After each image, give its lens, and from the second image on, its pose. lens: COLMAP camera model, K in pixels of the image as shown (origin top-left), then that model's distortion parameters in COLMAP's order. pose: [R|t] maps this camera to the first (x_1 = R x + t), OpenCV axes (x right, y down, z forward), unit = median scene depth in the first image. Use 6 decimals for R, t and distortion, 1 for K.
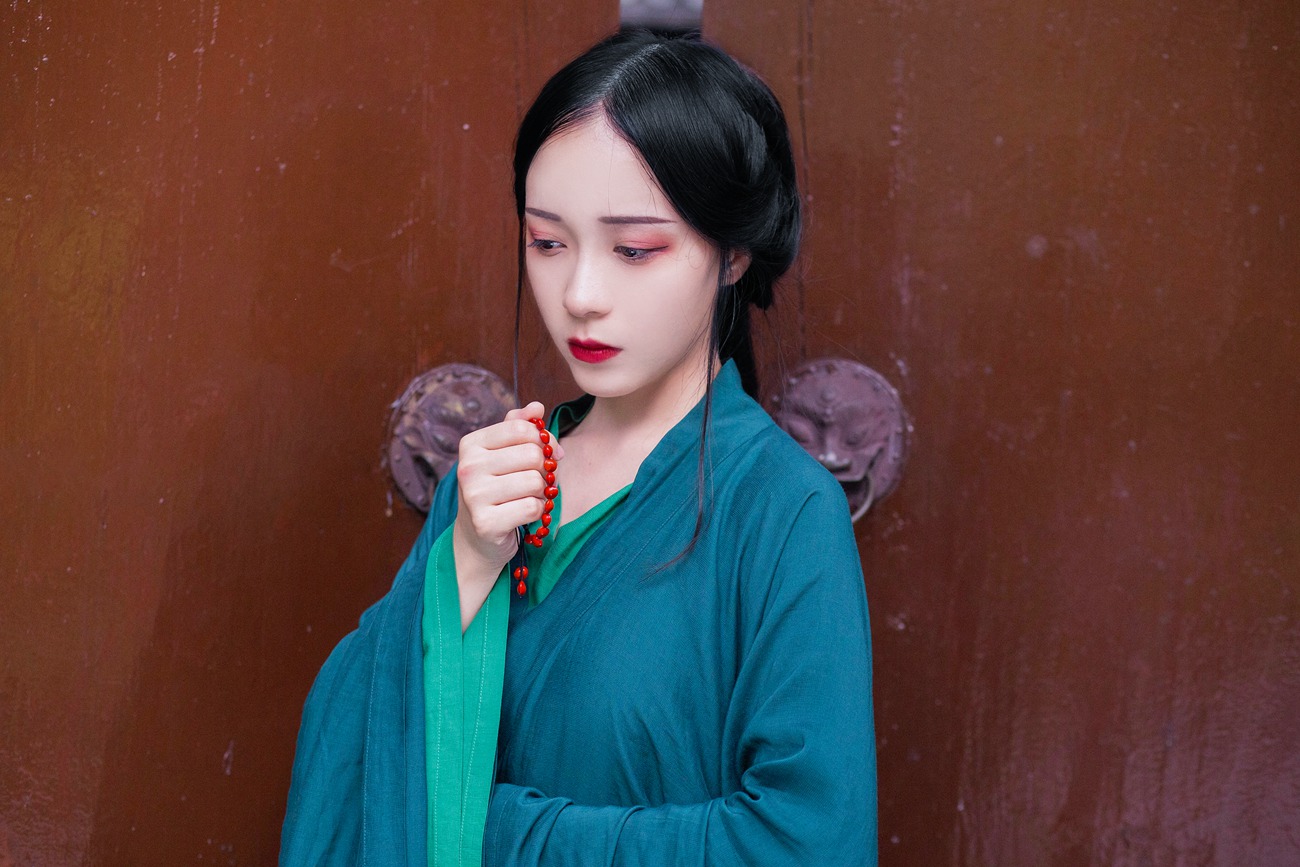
lens RADIAL K [[3368.9, 0, 650.0], [0, 3368.9, 433.5], [0, 0, 1]] dist [0.015263, -0.829646]
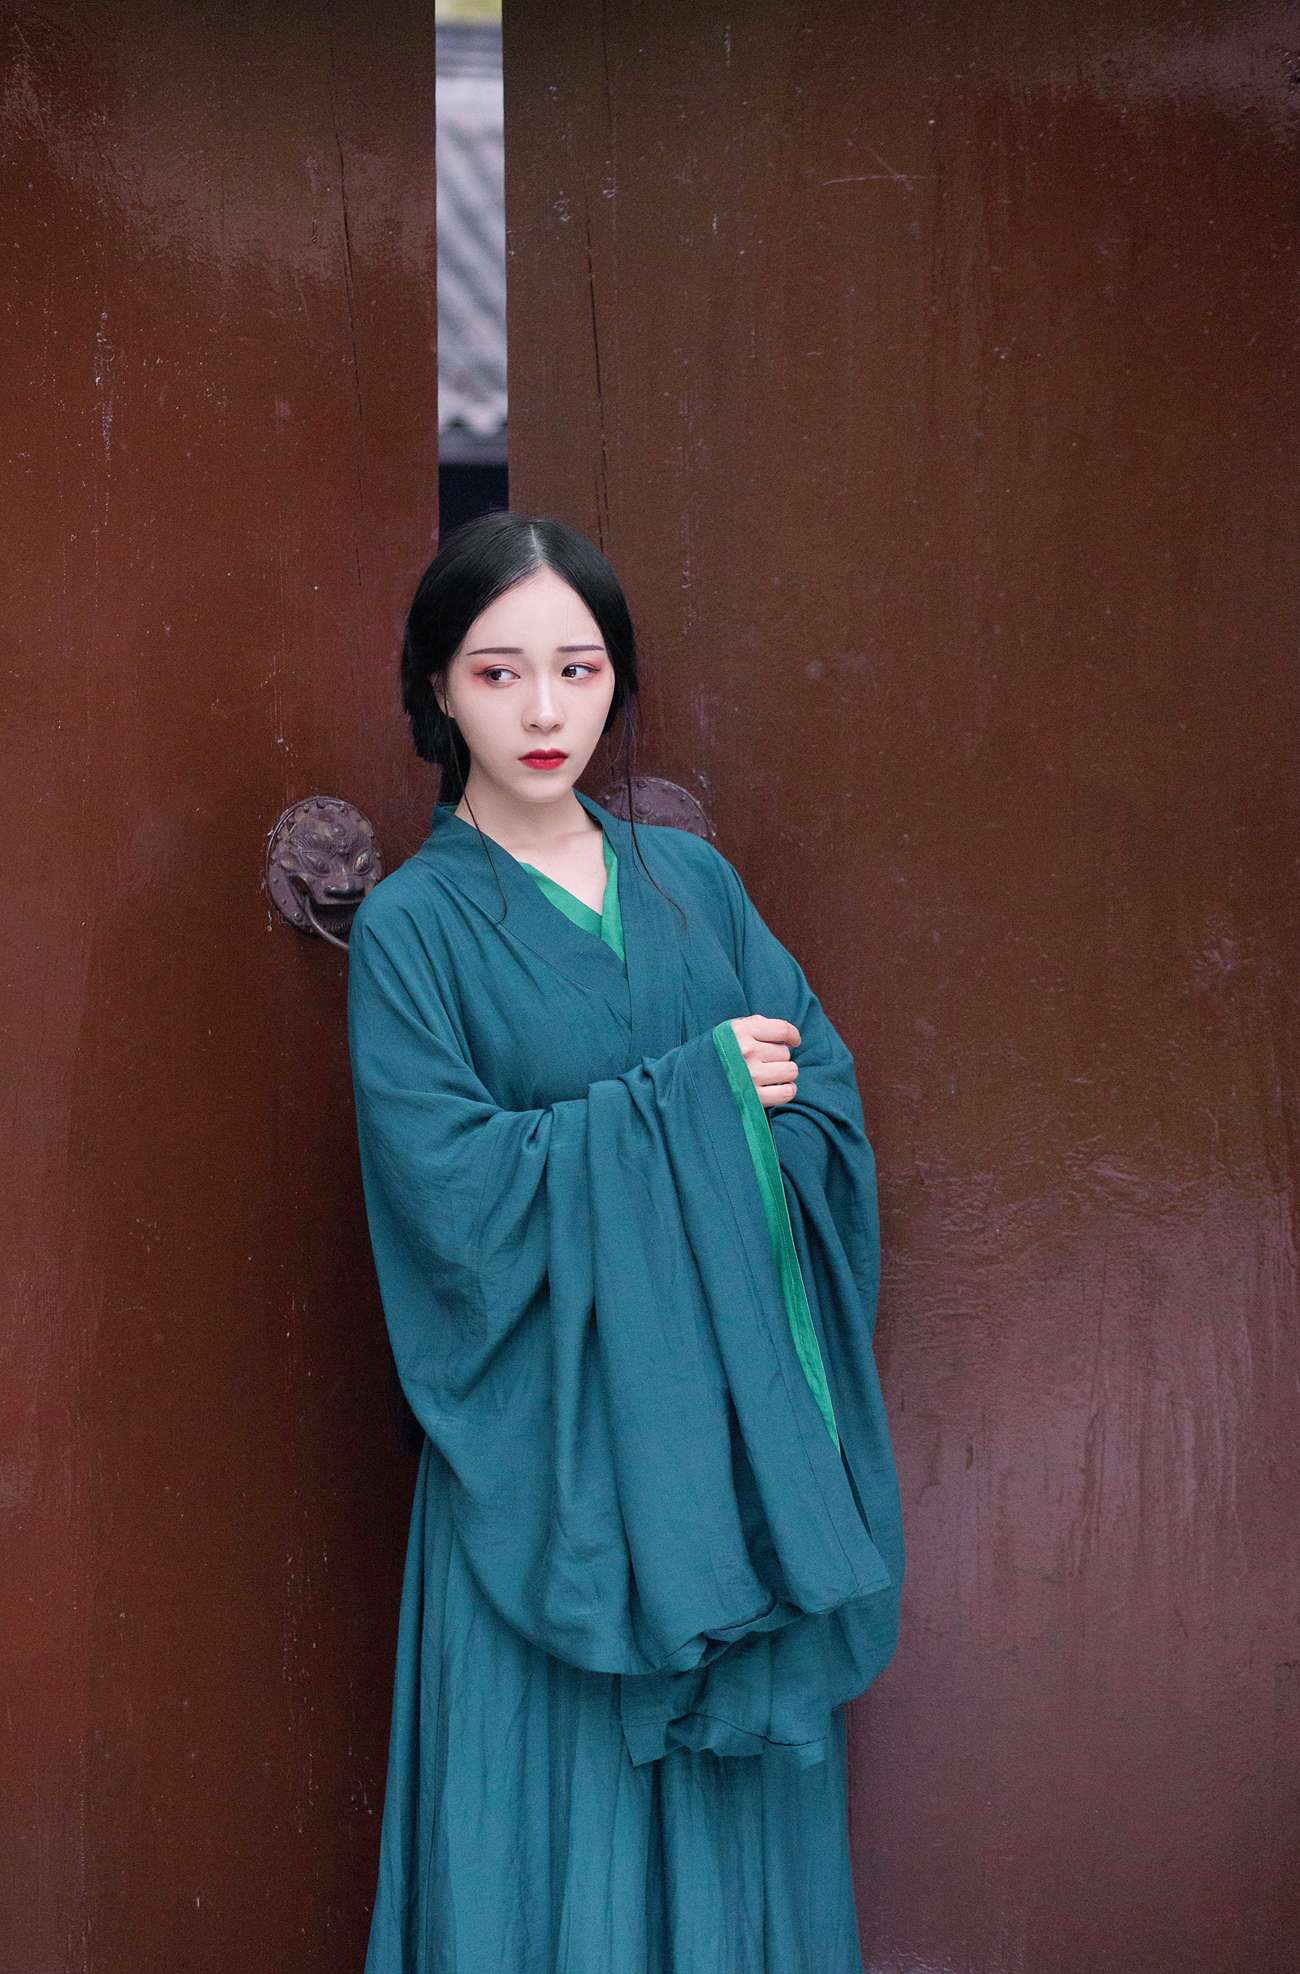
lens RADIAL K [[4958.4, 0, 724.8], [0, 4958.4, 988.8], [0, 0, 1]] dist [-0.033605, 0.022919]
pose [[0.987443, -0.054069, 0.148432, -0.175367], [0.054569, 0.998510, 0.000706, 0.051111], [-0.148249, 0.007403, 0.988922, -0.681967]]
